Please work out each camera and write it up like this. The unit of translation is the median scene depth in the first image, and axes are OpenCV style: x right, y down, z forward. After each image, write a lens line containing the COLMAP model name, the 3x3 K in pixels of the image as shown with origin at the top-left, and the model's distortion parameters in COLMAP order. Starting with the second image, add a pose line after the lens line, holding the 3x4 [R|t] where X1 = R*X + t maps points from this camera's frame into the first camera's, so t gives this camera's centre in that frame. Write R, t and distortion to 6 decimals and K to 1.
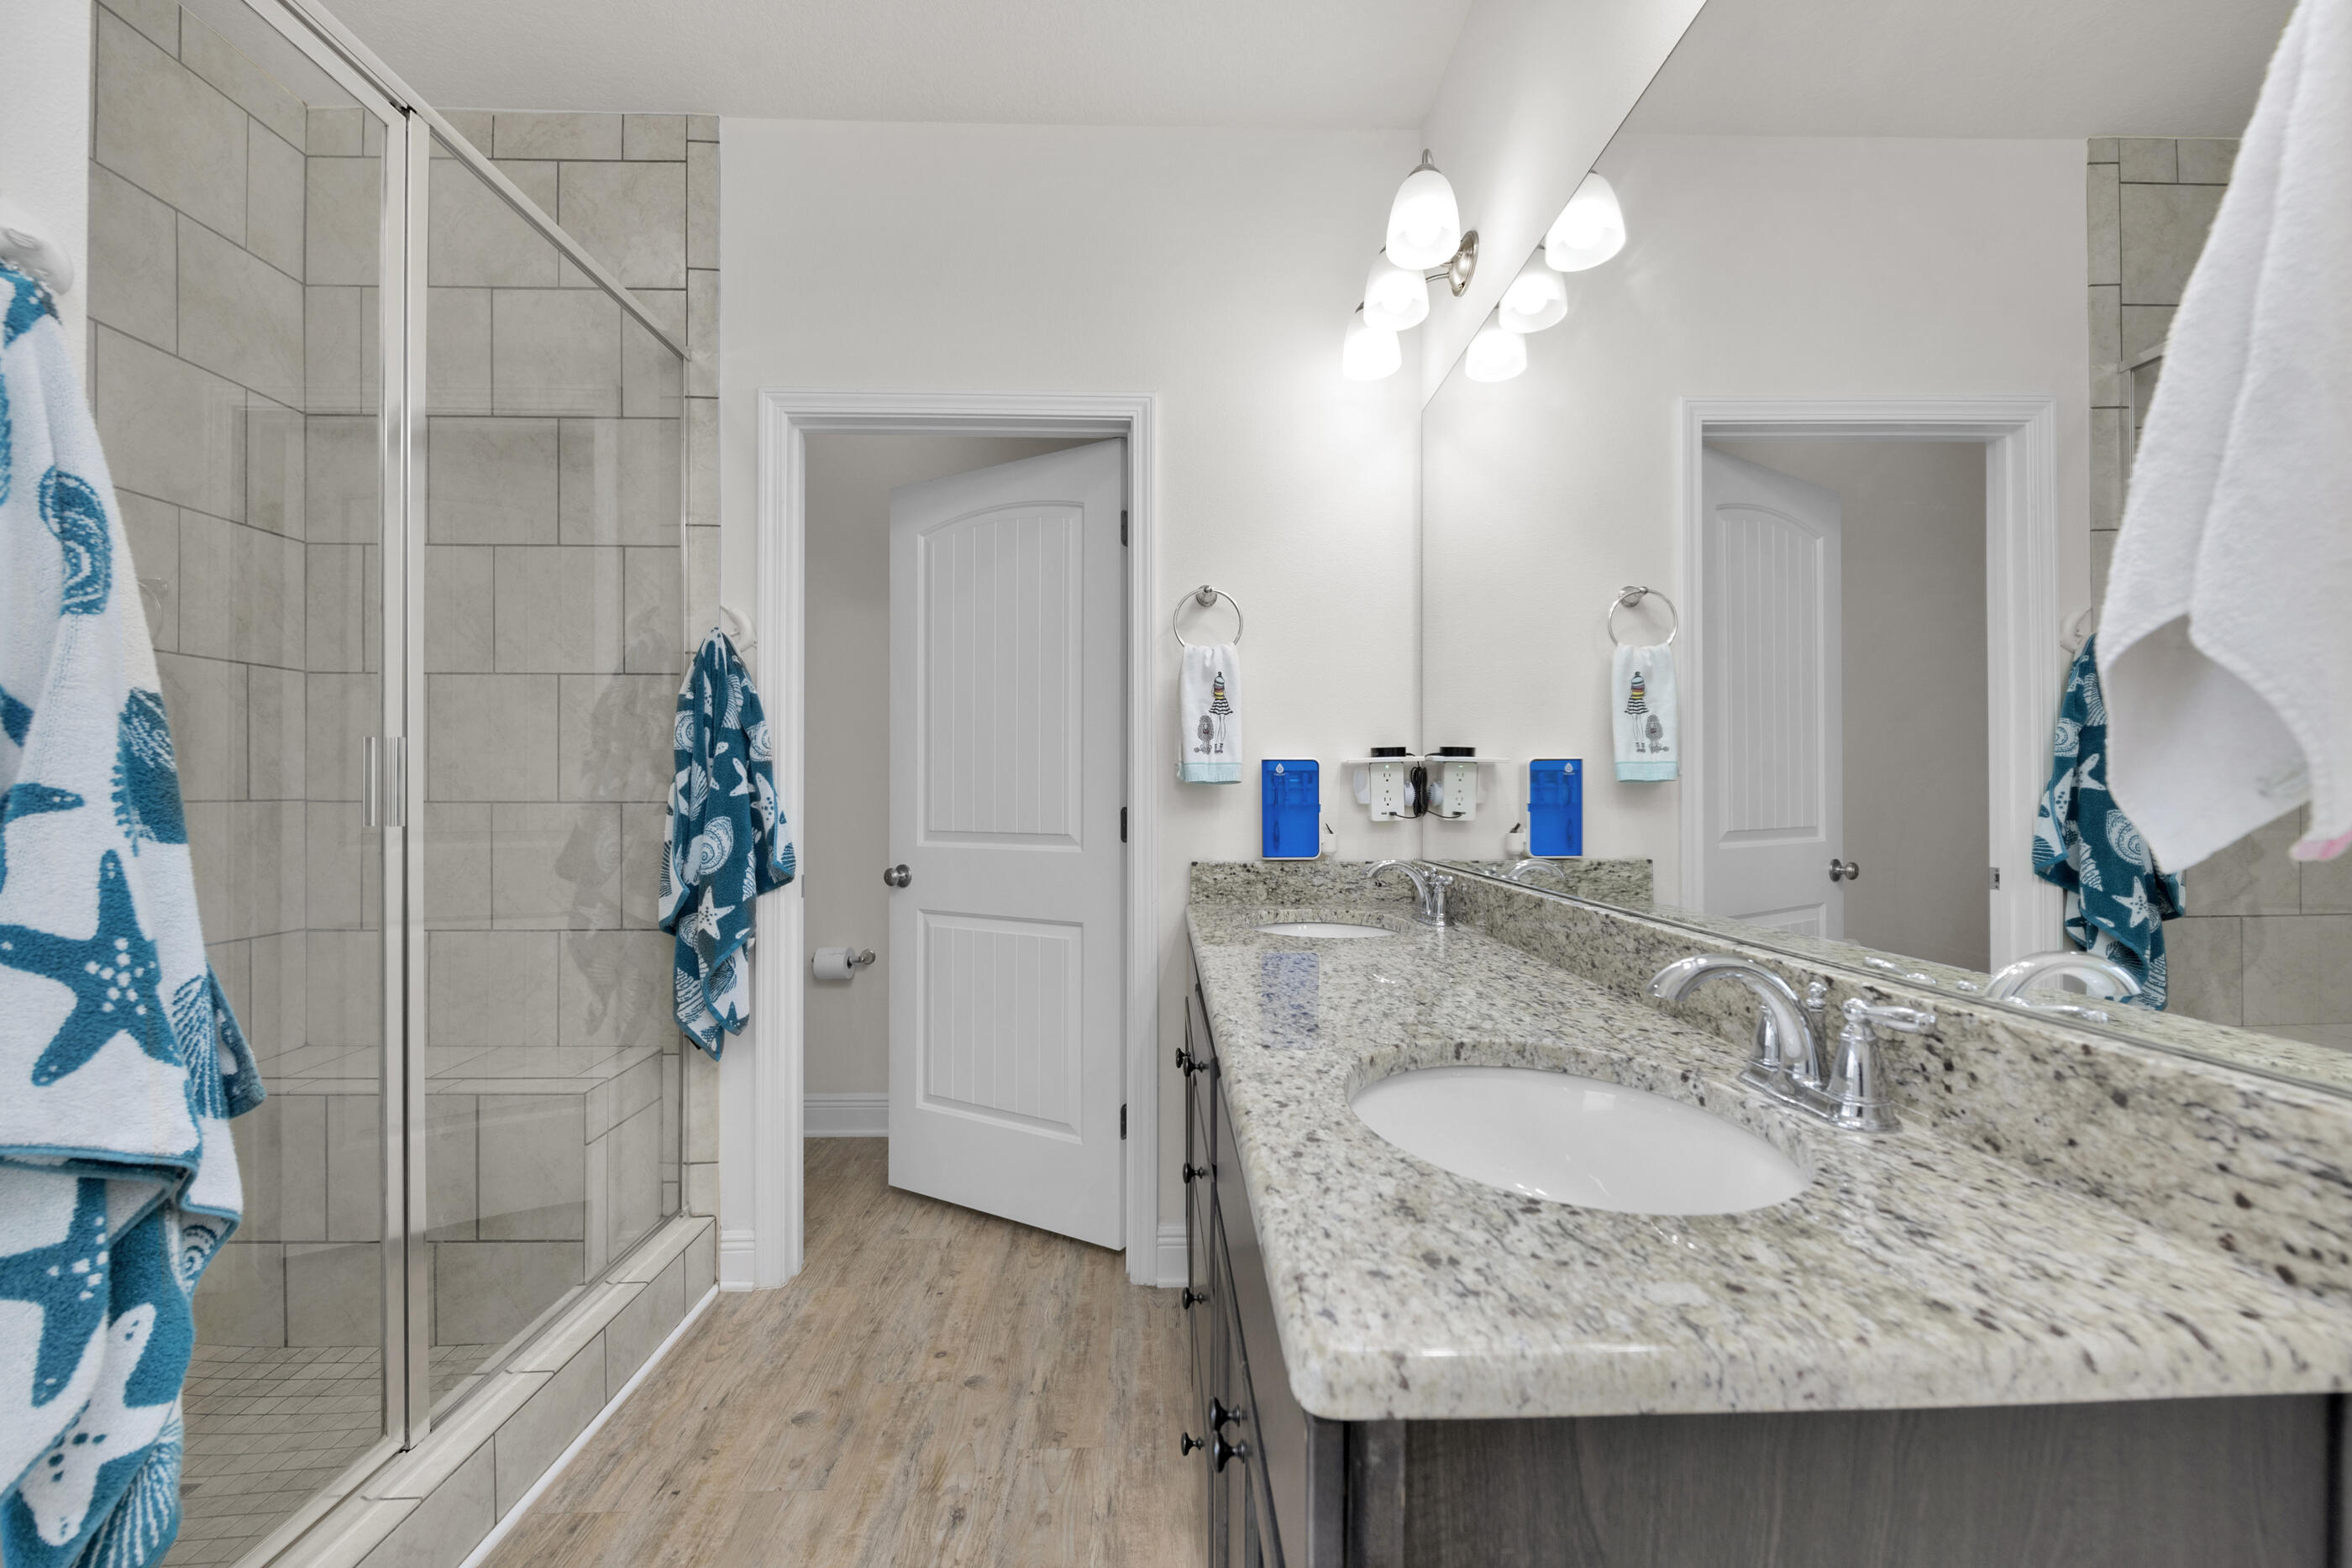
lens RADIAL K [[933.8, 0, 1187.5], [0, 933.8, 793.8], [0, 0, 1]] dist [-0.000517, -0.002999]
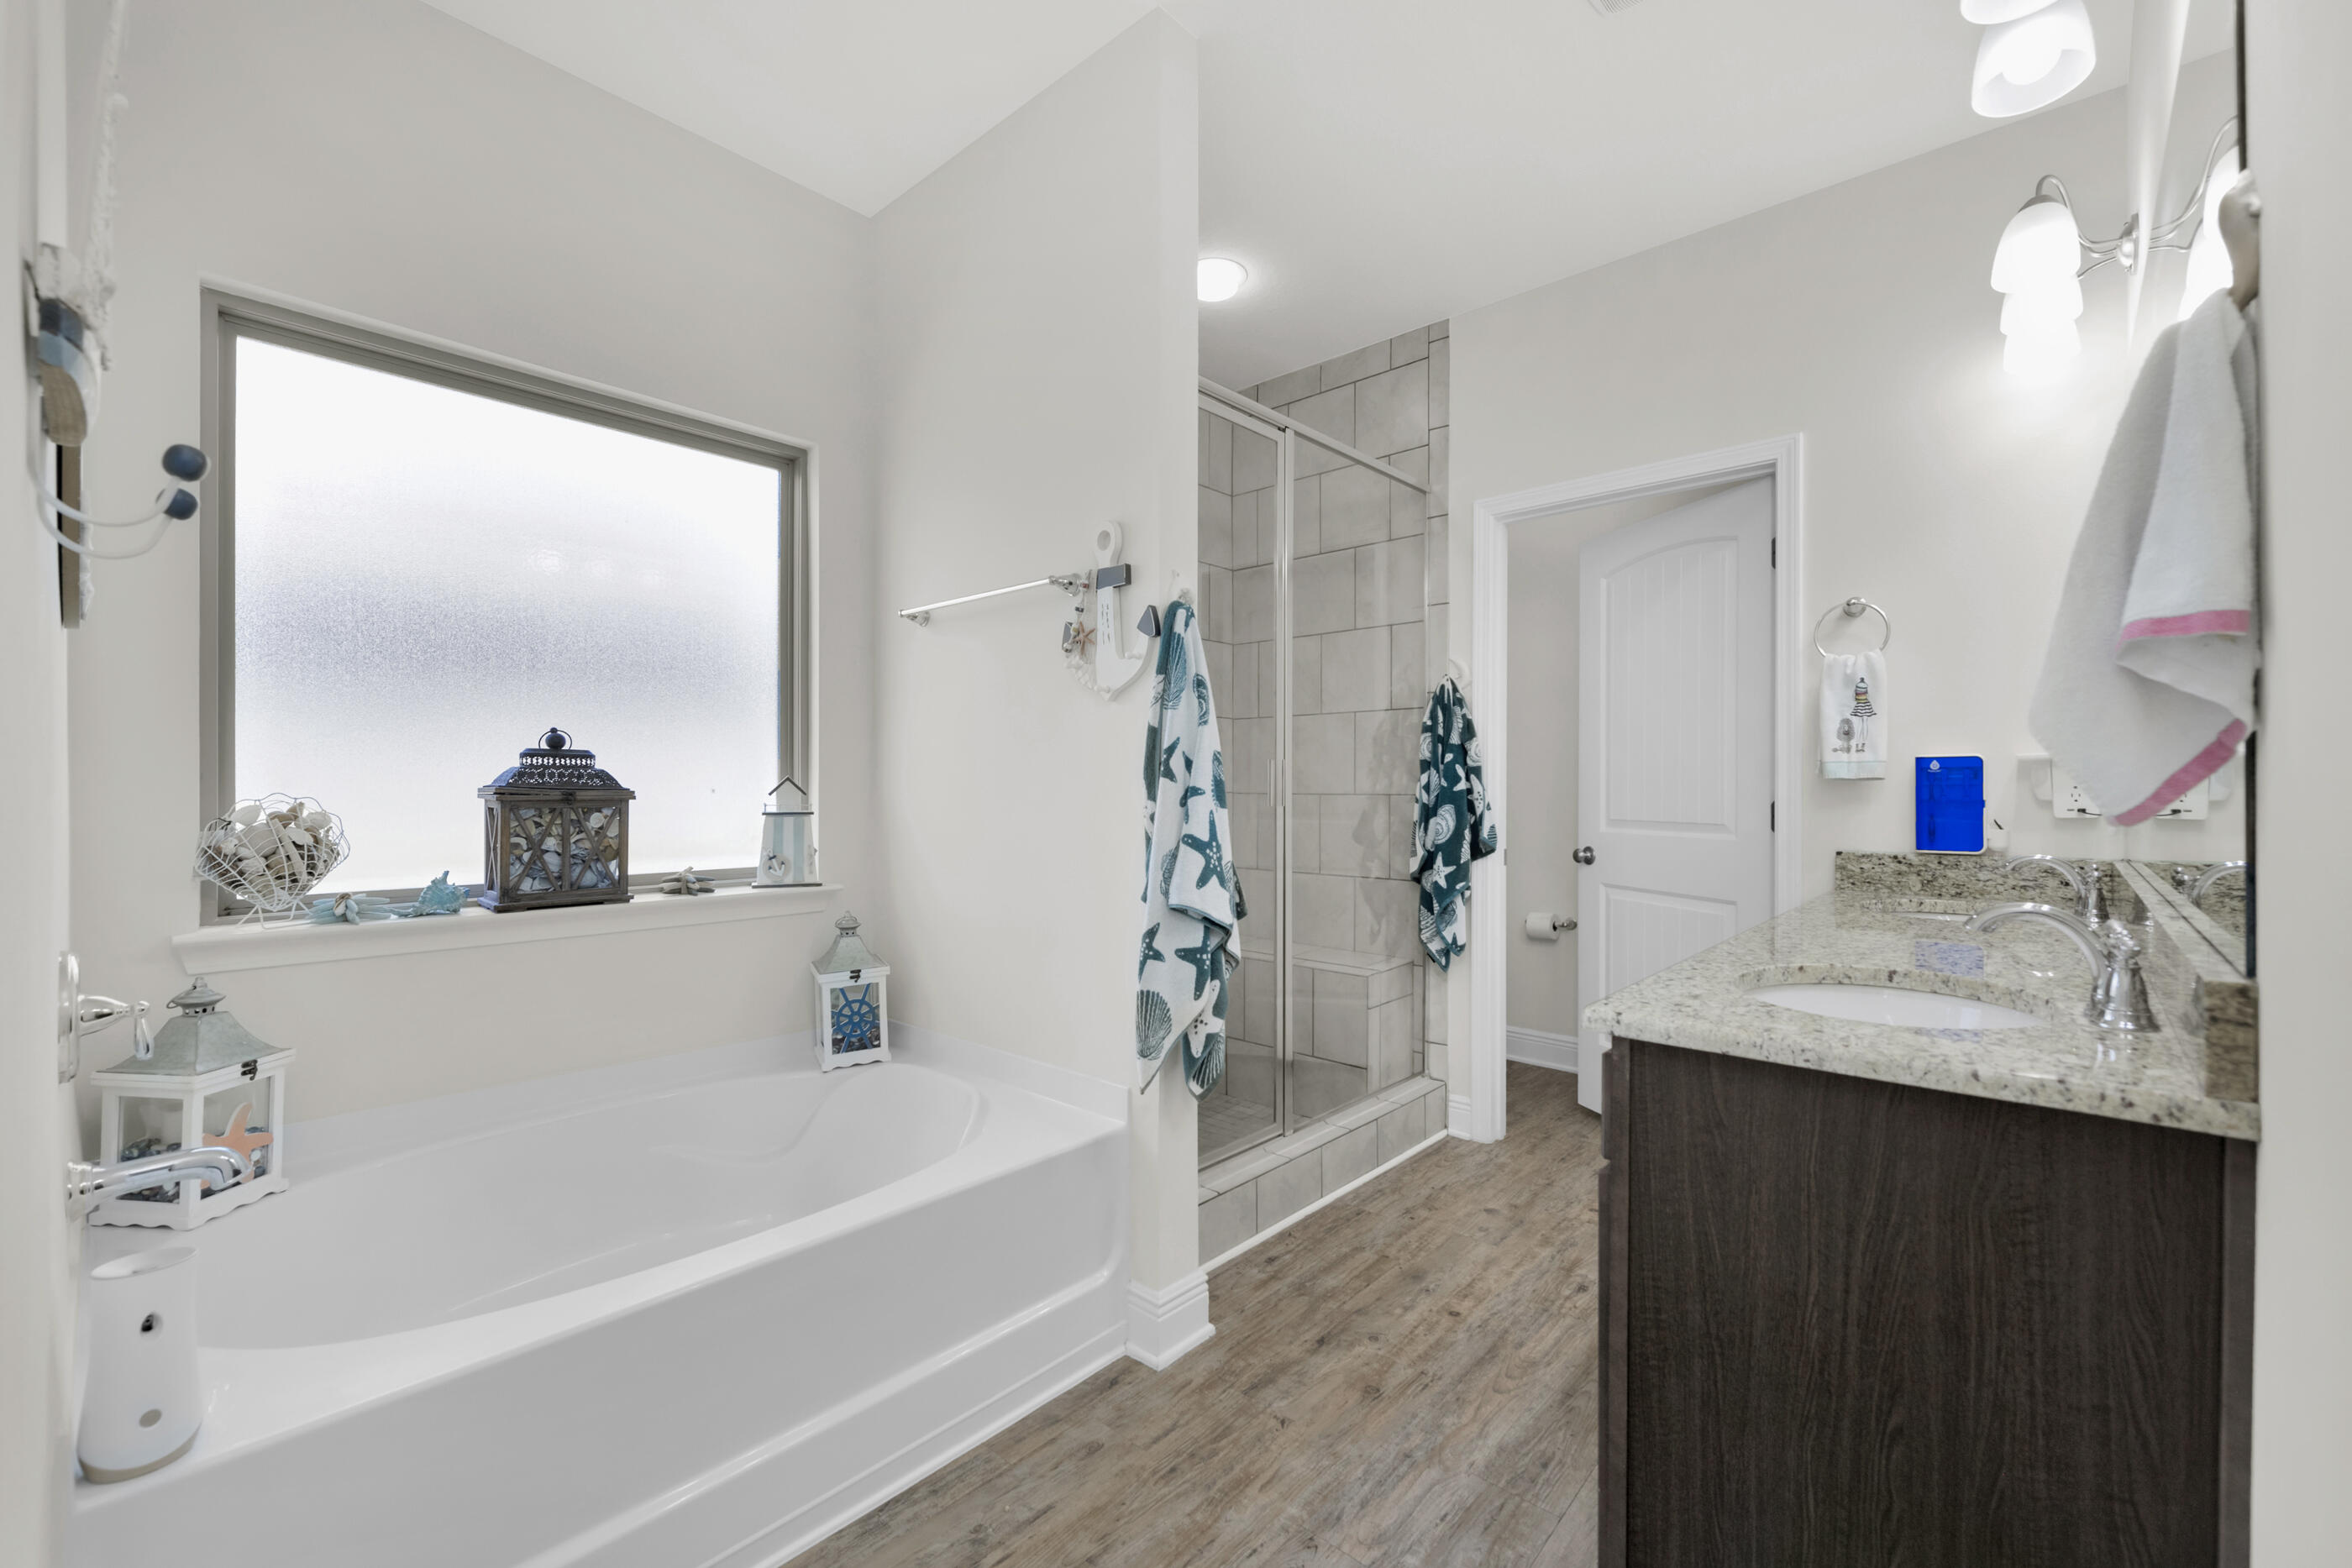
lens RADIAL K [[960.2, 0, 1196.6], [0, 960.2, 794.4], [0, 0, 1]] dist [0.011449, -0.004776]
pose [[0.721968, 0.004741, -0.691910, 0.253781], [-0.000177, 0.999978, 0.006668, -0.001827], [0.691926, -0.004691, 0.721953, -0.352904]]
